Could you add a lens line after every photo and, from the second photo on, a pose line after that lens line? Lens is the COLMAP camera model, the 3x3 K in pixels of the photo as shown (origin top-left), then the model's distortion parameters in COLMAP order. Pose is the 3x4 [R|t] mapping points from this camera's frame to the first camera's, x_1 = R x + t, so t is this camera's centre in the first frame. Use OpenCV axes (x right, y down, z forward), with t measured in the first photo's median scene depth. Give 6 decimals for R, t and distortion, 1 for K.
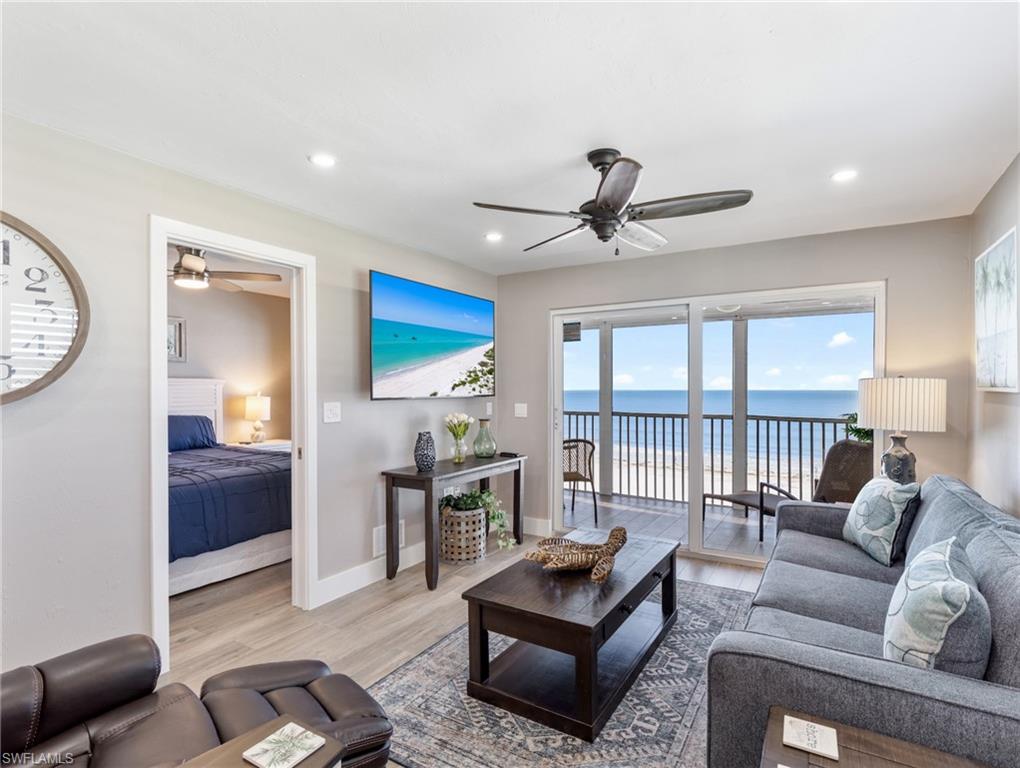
lens RADIAL K [[517.3, 0, 518.4], [0, 517.3, 389.8], [0, 0, 1]] dist [0.009722, -0.000782]
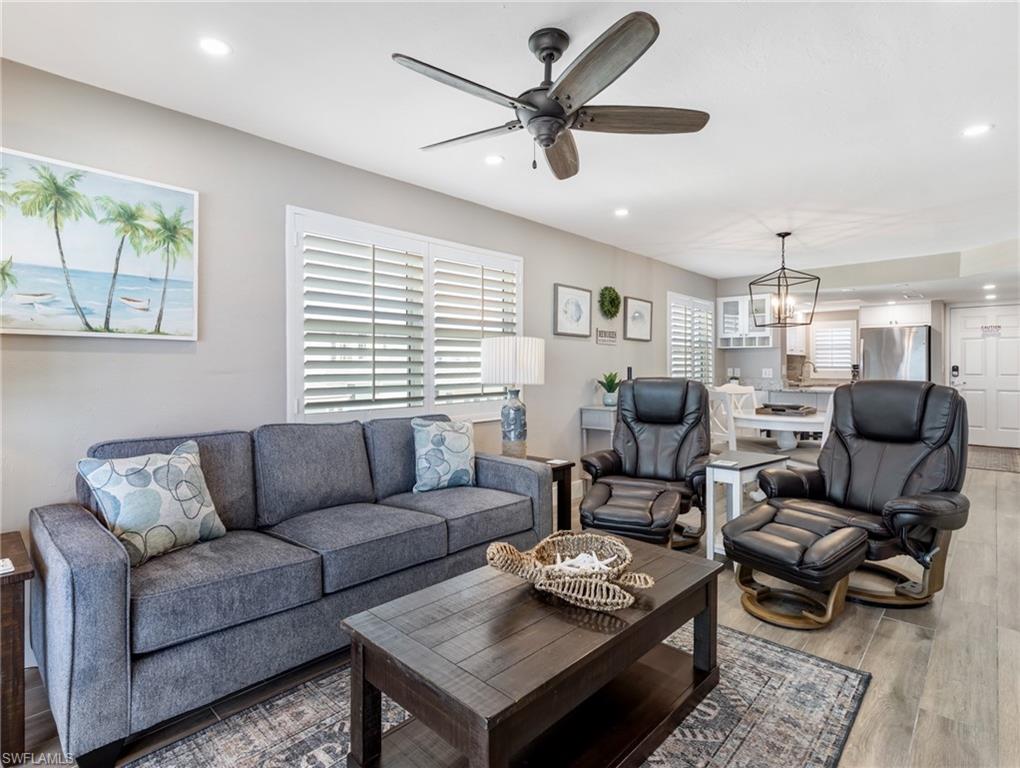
lens RADIAL K [[527.7, 0, 506.4], [0, 527.7, 364.9], [0, 0, 1]] dist [0.007565, -0.001675]
pose [[-0.976032, -0.002967, 0.217606, 0.036603], [-0.000857, 0.999952, 0.009793, 0.030717], [-0.217624, 0.009372, -0.975988, 1.222964]]
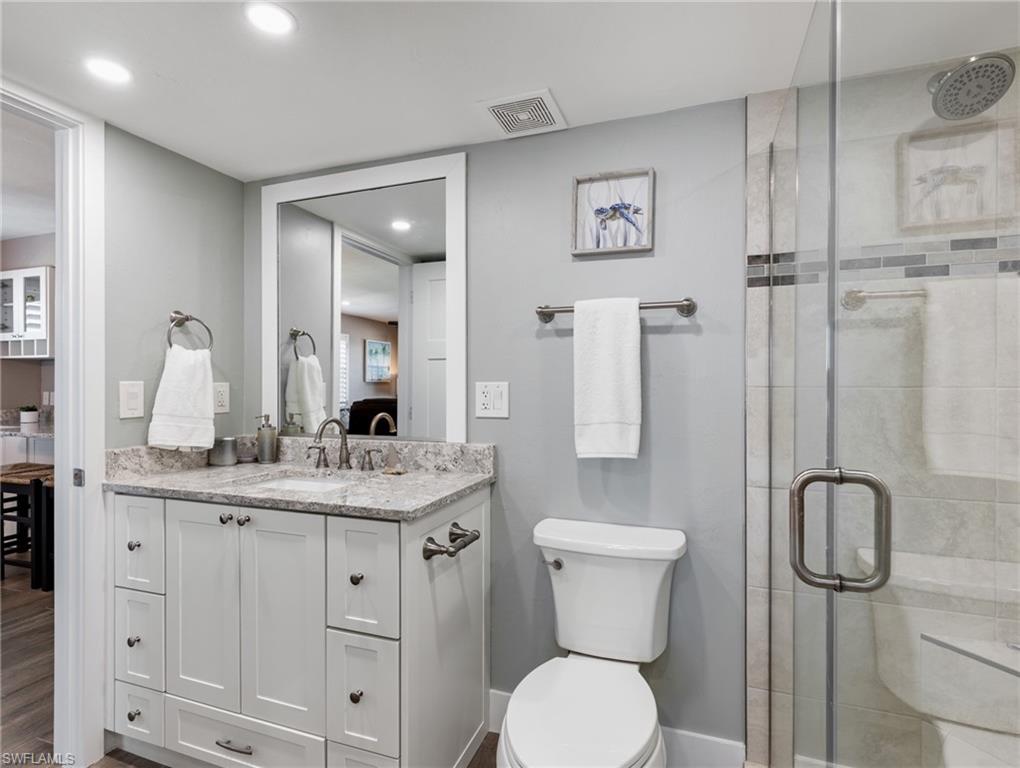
lens RADIAL K [[507.8, 0, 510.0], [0, 507.8, 384.0], [0, 0, 1]] dist [0.002329, 0.000228]
pose [[-0.981403, -0.001343, -0.191953, -1.241192], [-0.003758, 0.999918, 0.012219, 0.026371], [0.191921, 0.012713, -0.981328, 0.409367]]
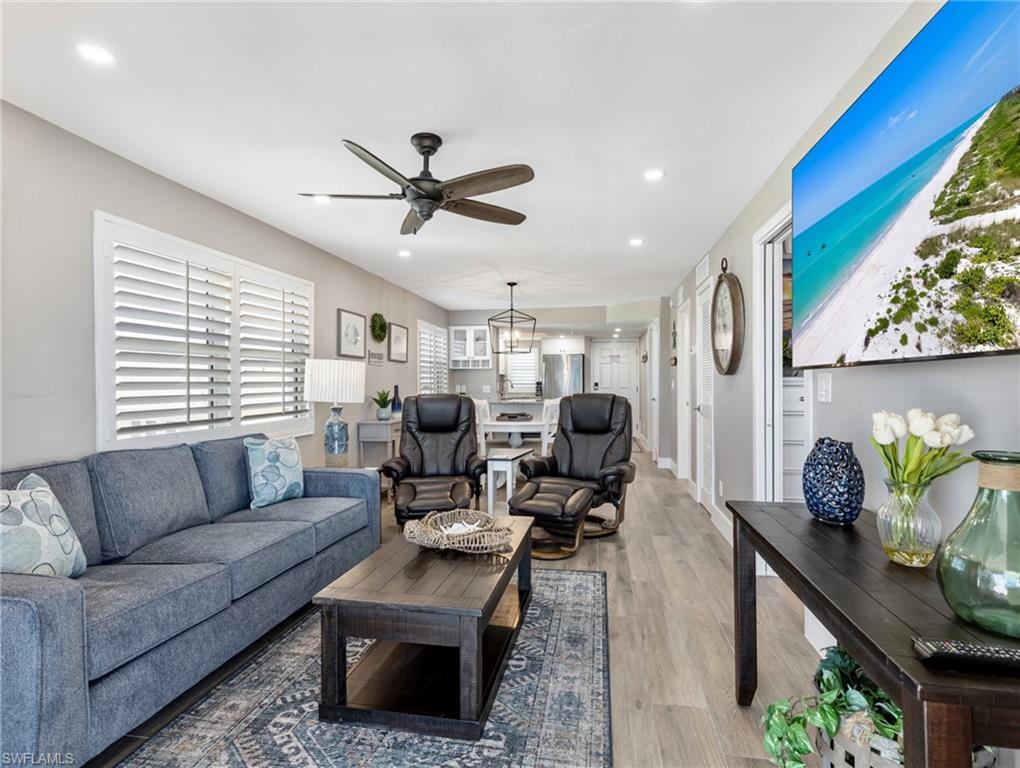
lens RADIAL K [[521.4, 0, 515.6], [0, 521.4, 380.5], [0, 0, 1]] dist [0.005617, -0.000346]
pose [[-0.933333, -0.000208, -0.359012, 0.259828], [-0.002723, 0.999975, 0.006500, 0.023774], [0.359002, 0.007044, -0.933310, 1.390754]]
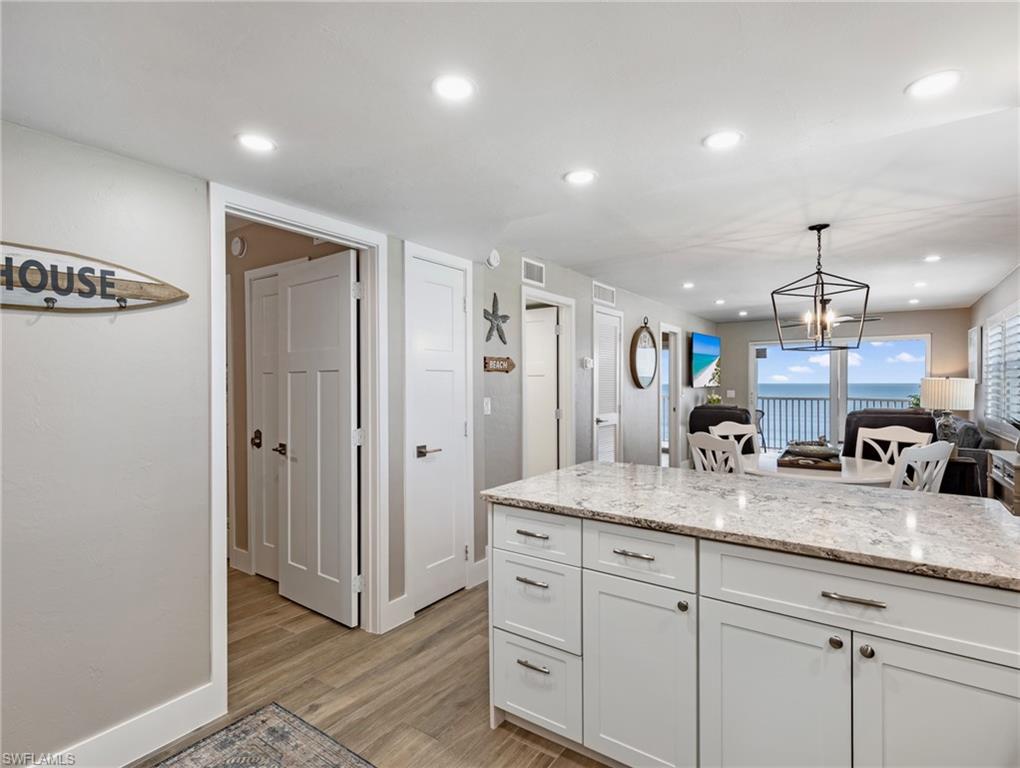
lens RADIAL K [[527.6, 0, 499.4], [0, 527.6, 381.9], [0, 0, 1]] dist [0.012051, -0.000596]
pose [[0.996881, -0.004878, -0.078766, -0.884622], [0.004162, 0.999949, -0.009246, 0.013056], [0.078807, 0.008889, 0.996850, -1.302245]]
